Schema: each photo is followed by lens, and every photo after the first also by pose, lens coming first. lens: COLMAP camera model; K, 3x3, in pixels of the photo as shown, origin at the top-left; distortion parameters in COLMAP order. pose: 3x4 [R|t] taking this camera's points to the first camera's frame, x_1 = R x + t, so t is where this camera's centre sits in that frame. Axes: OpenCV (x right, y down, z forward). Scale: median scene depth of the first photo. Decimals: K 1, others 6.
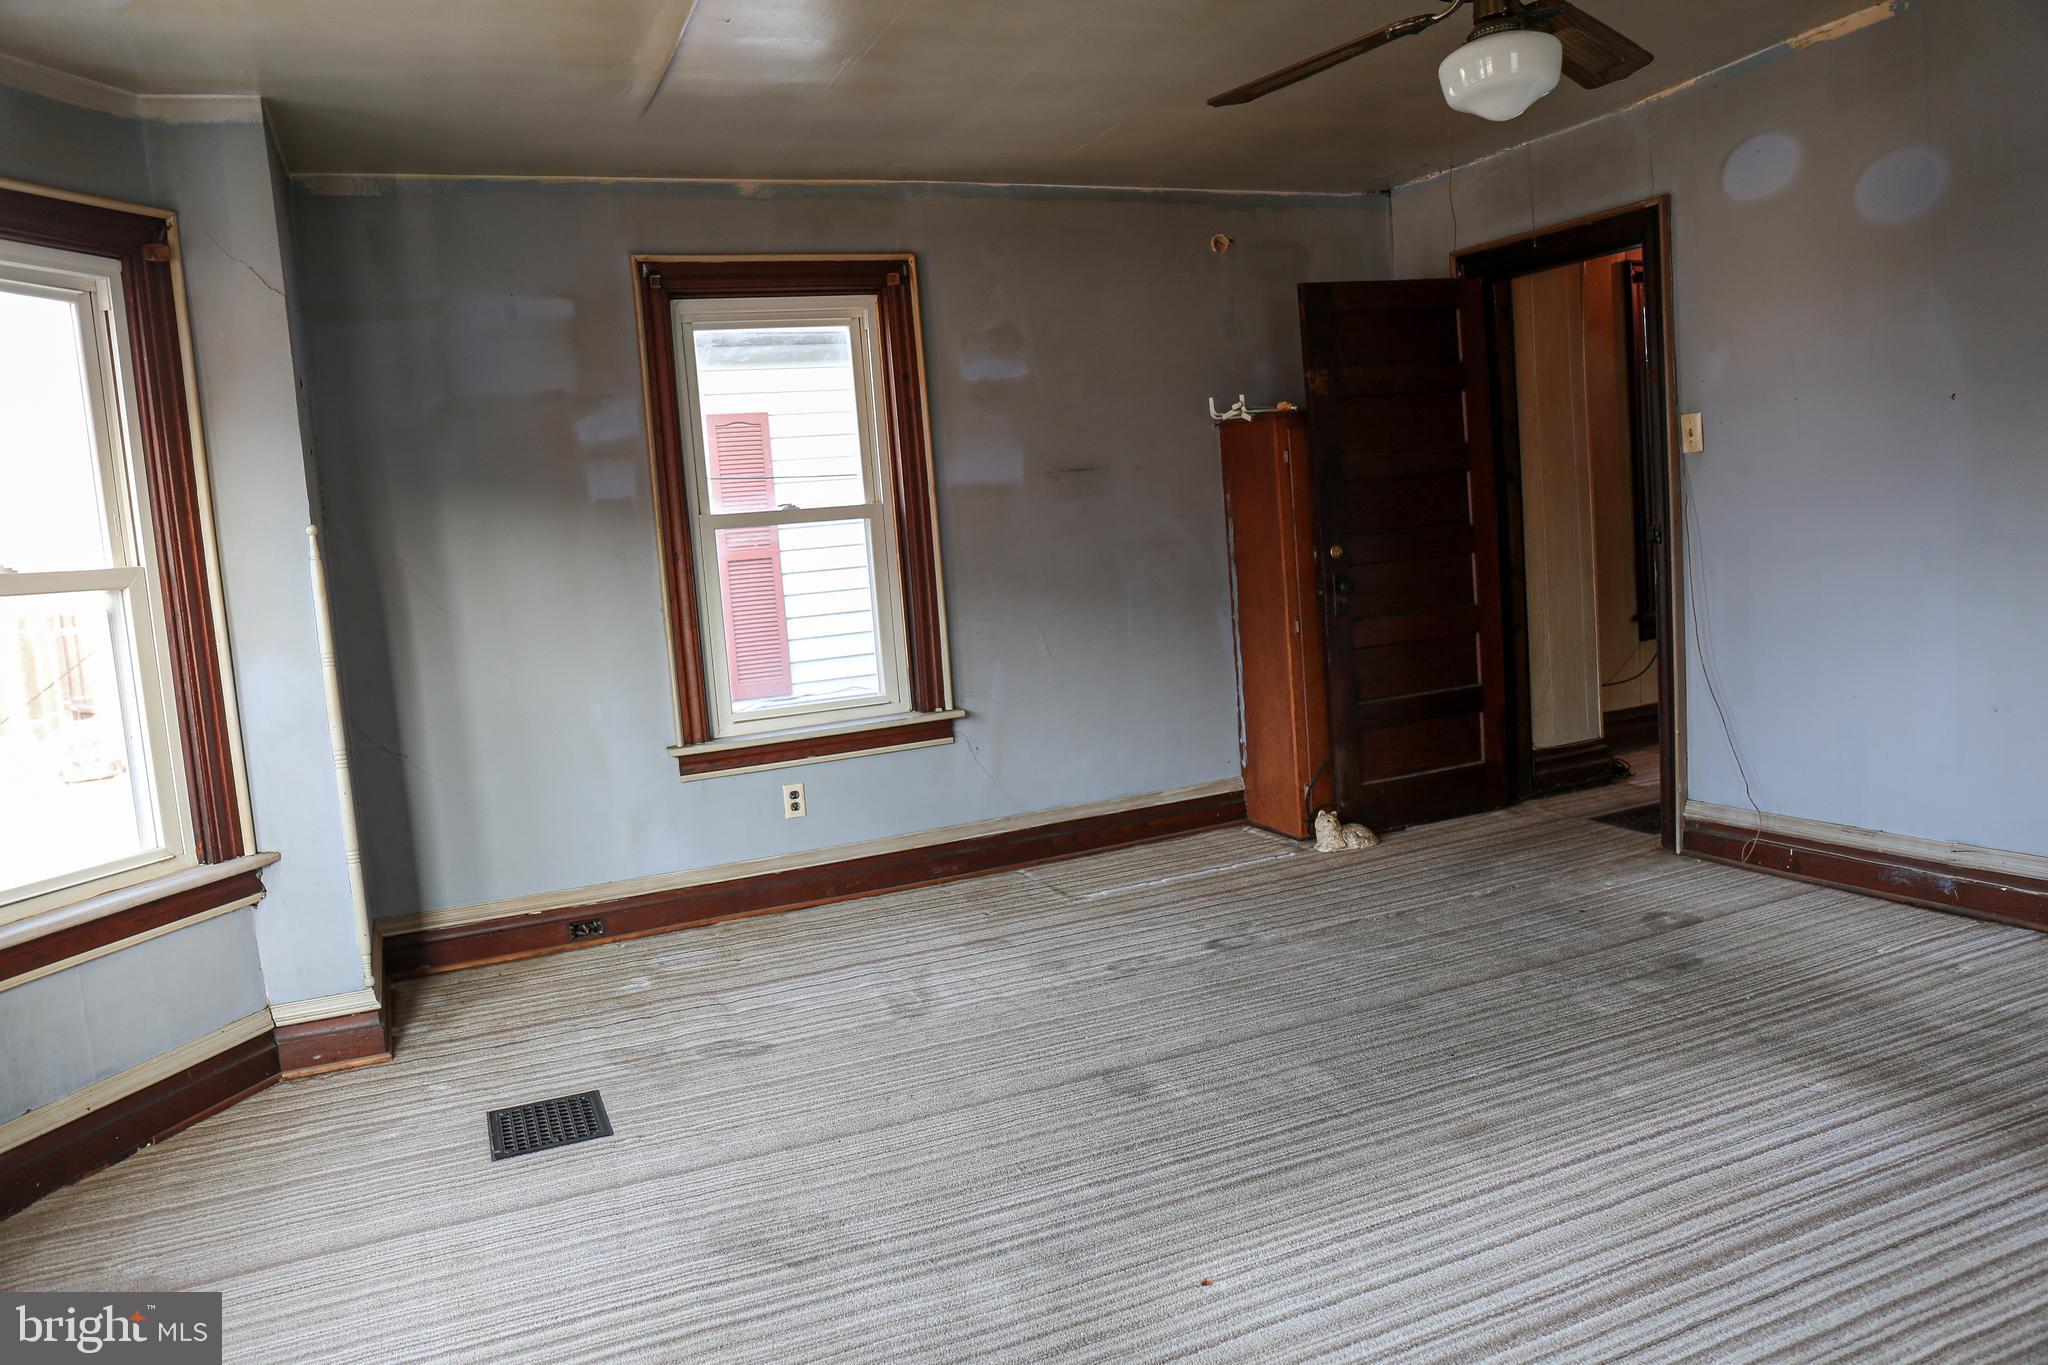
lens RADIAL K [[1390.9, 0, 1006.9], [0, 1390.9, 674.9], [0, 0, 1]] dist [-0.113291, 0.088029]
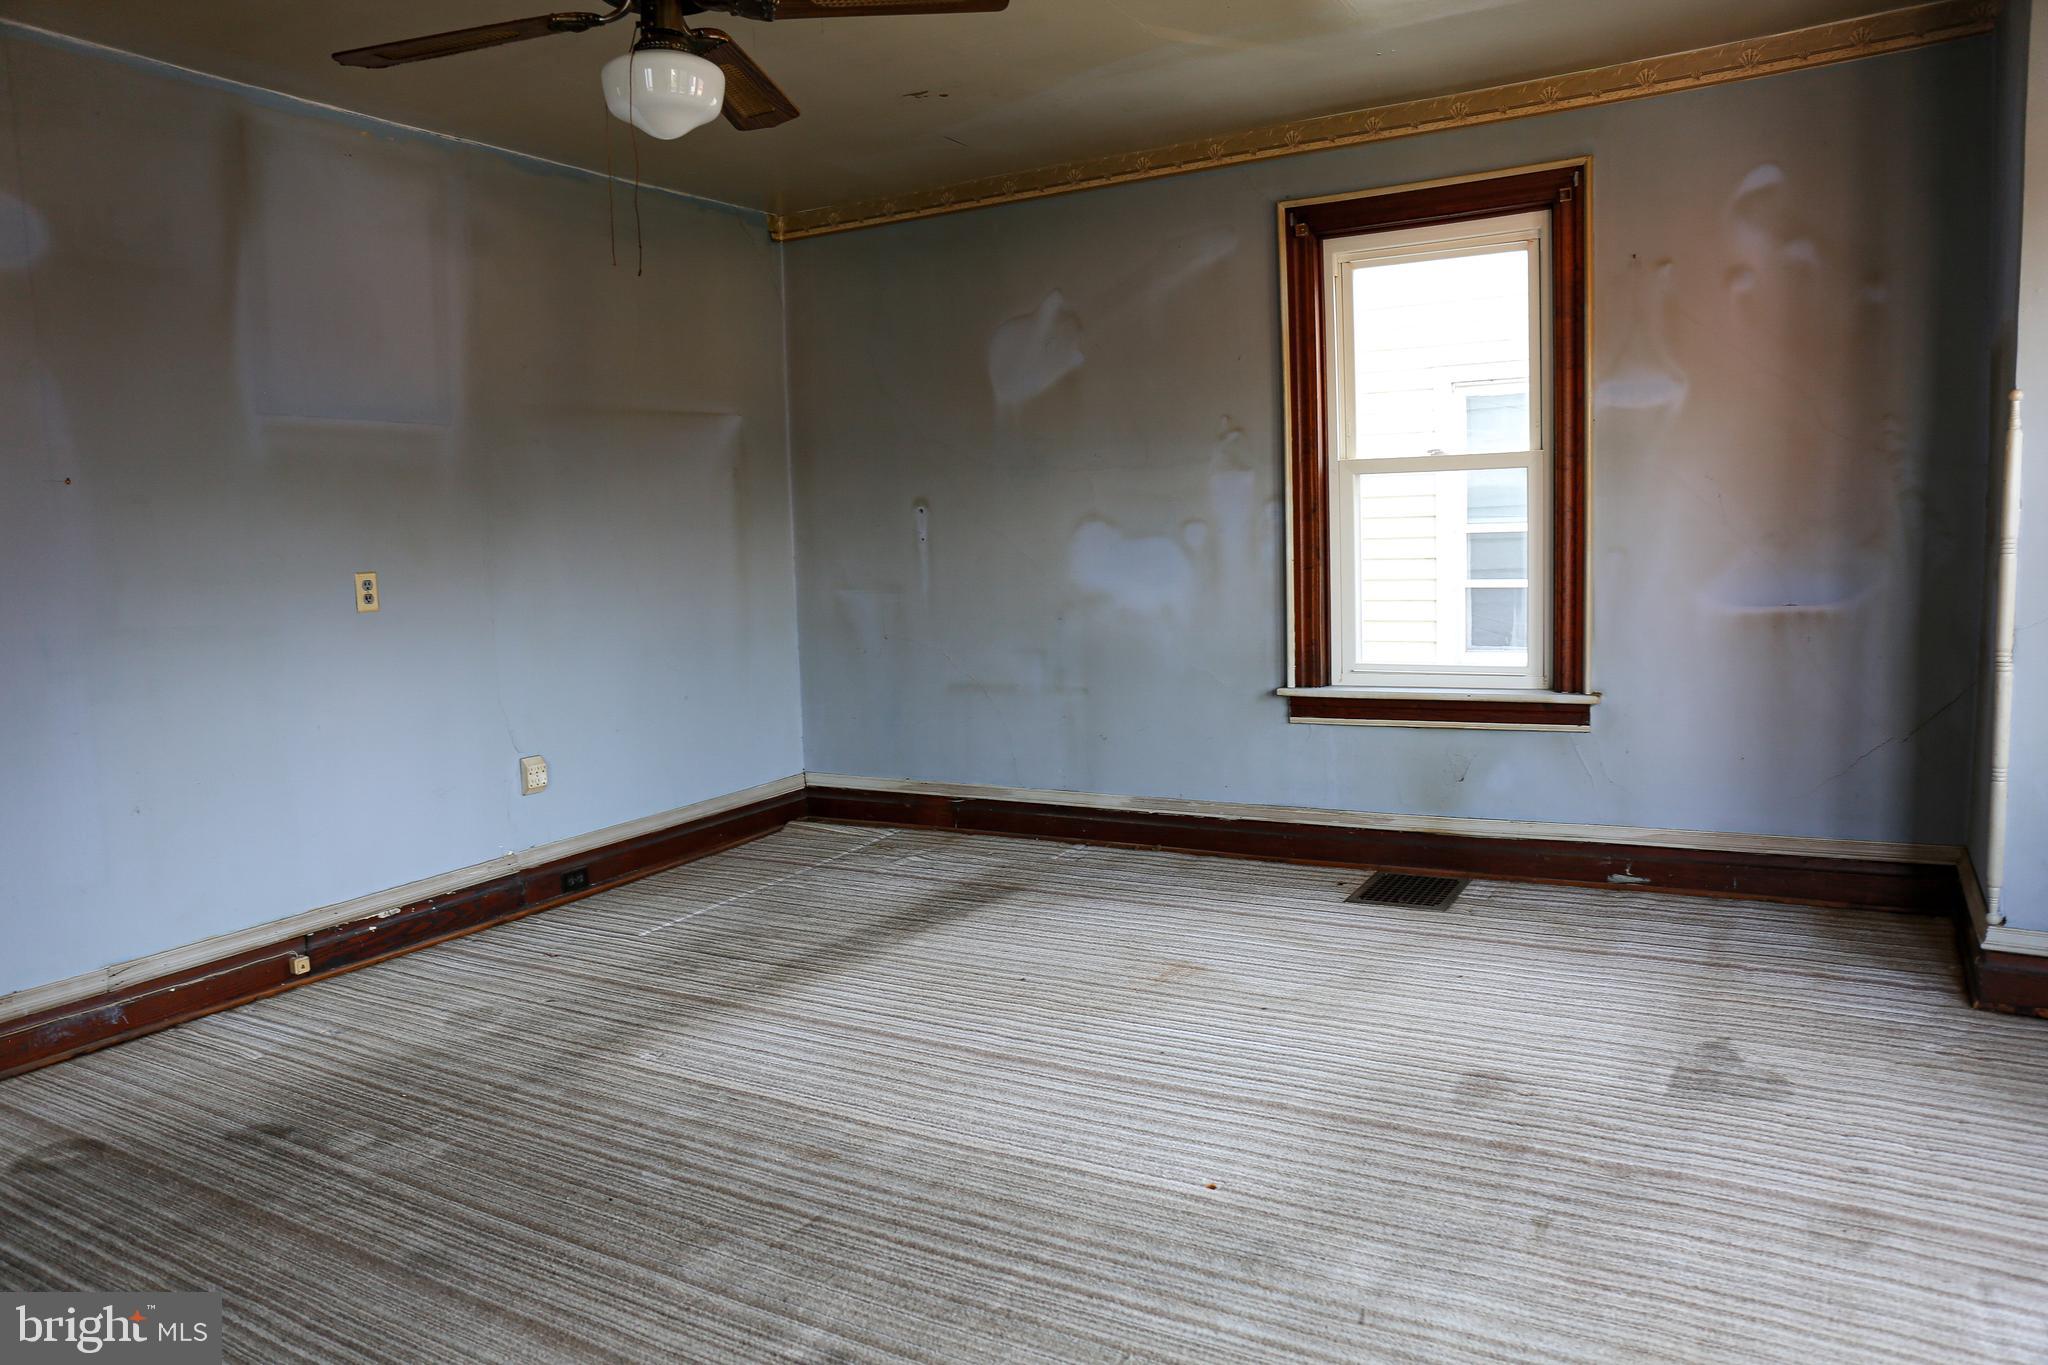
lens RADIAL K [[1390.9, 0, 1006.9], [0, 1390.9, 674.9], [0, 0, 1]] dist [-0.113291, 0.088029]
pose [[-0.586129, 0.021328, 0.809937, -0.437029], [0.162071, 0.982536, 0.091413, -0.060183], [-0.793842, 0.184847, -0.579350, 1.108899]]
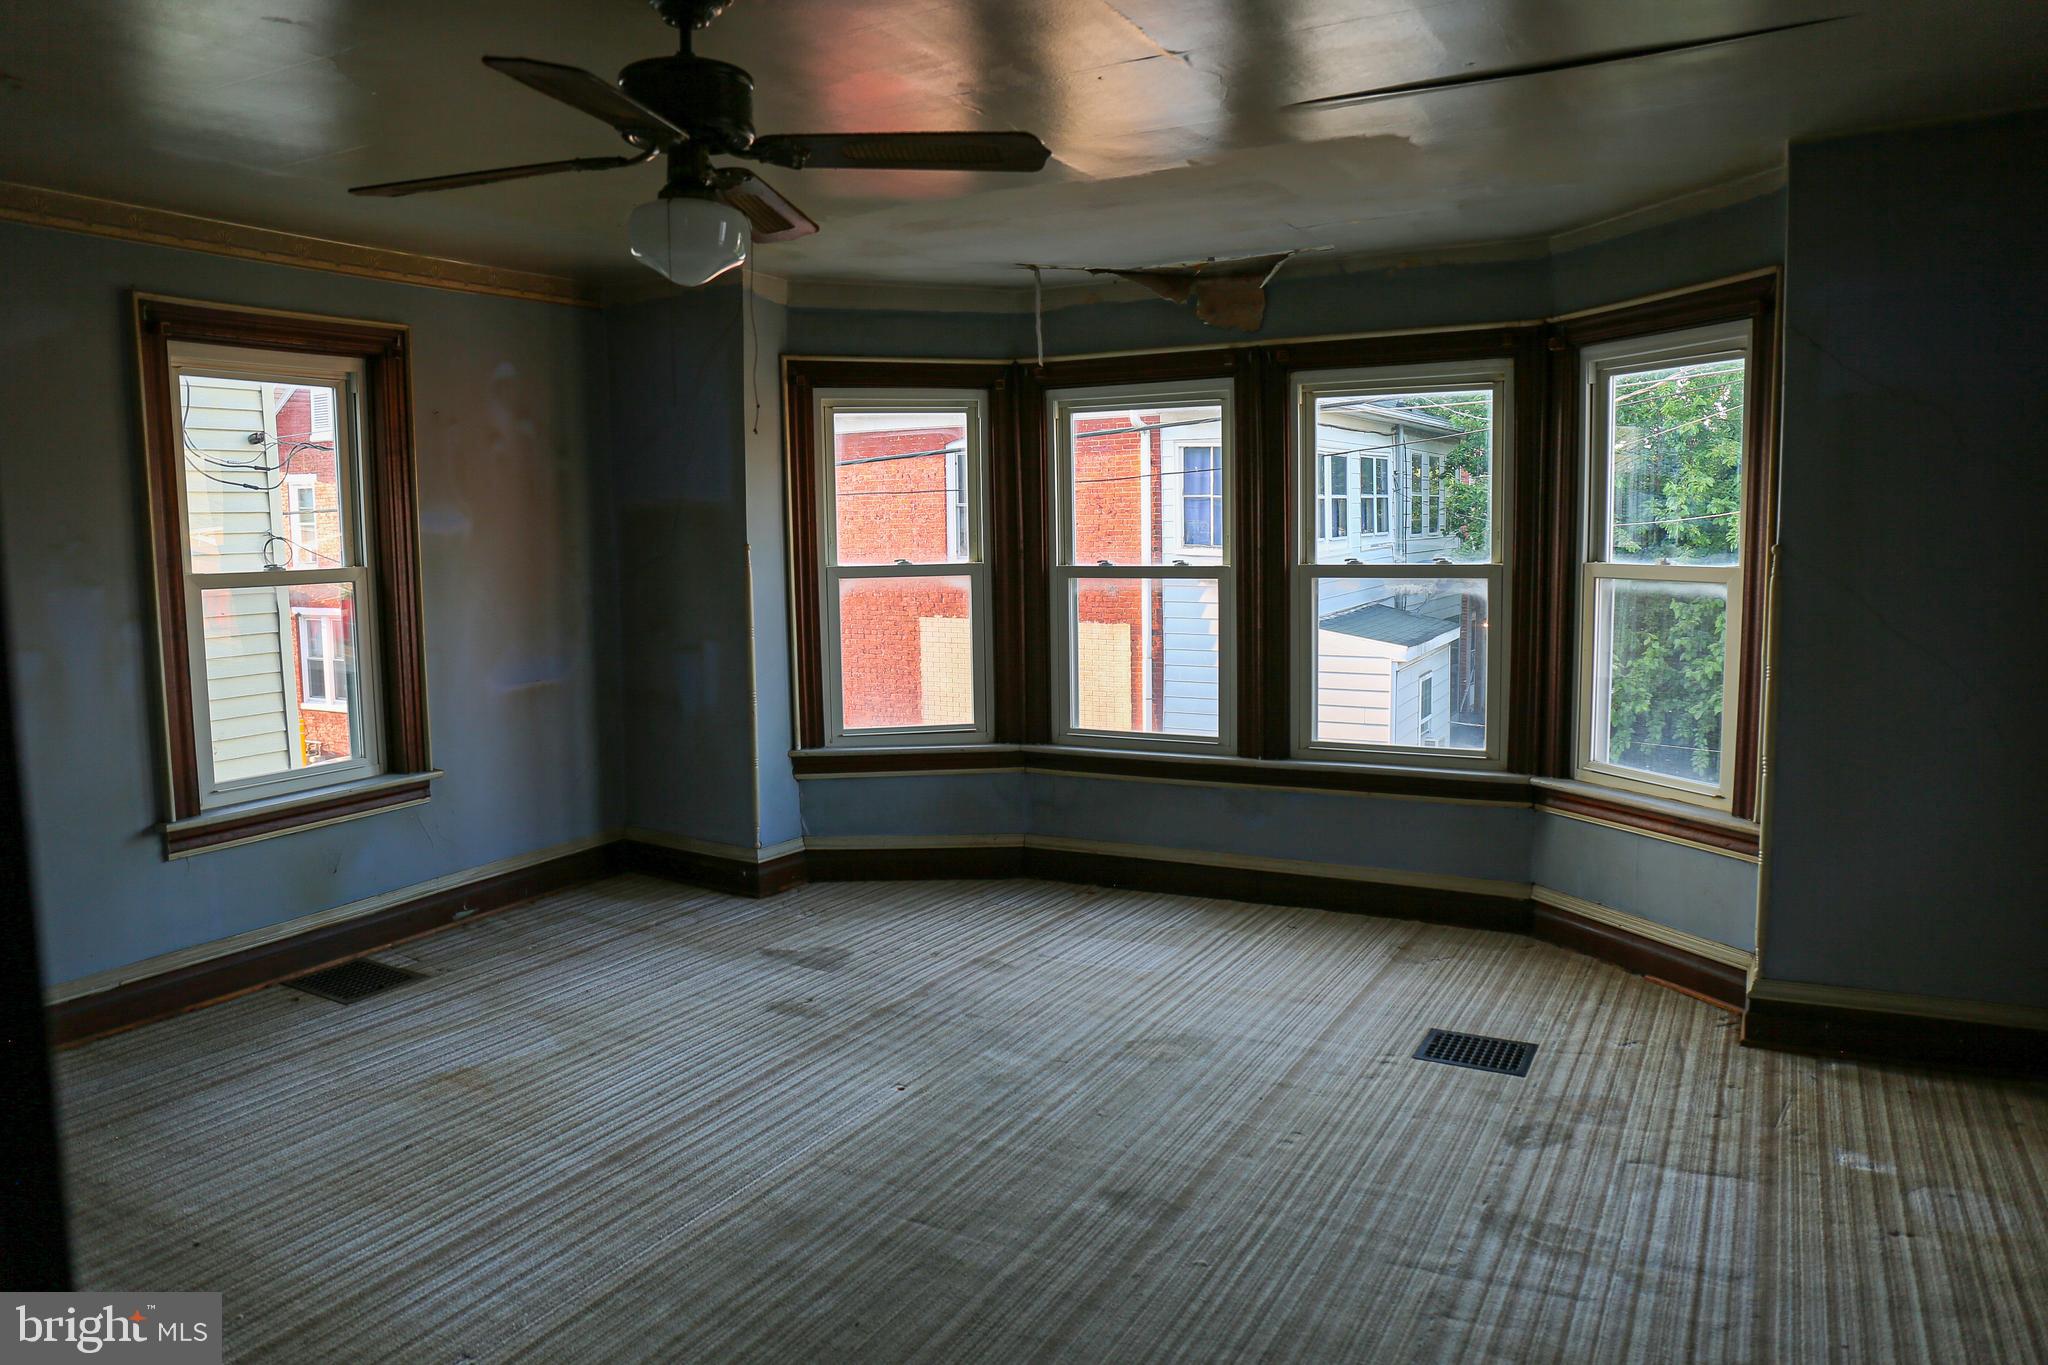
lens RADIAL K [[1390.9, 0, 1006.9], [0, 1390.9, 674.9], [0, 0, 1]] dist [-0.113291, 0.088029]
pose [[-0.784350, 0.162147, -0.598751, 0.628164], [0.020680, 0.971531, 0.236009, -0.280939], [0.619973, 0.172731, -0.765374, 1.478960]]
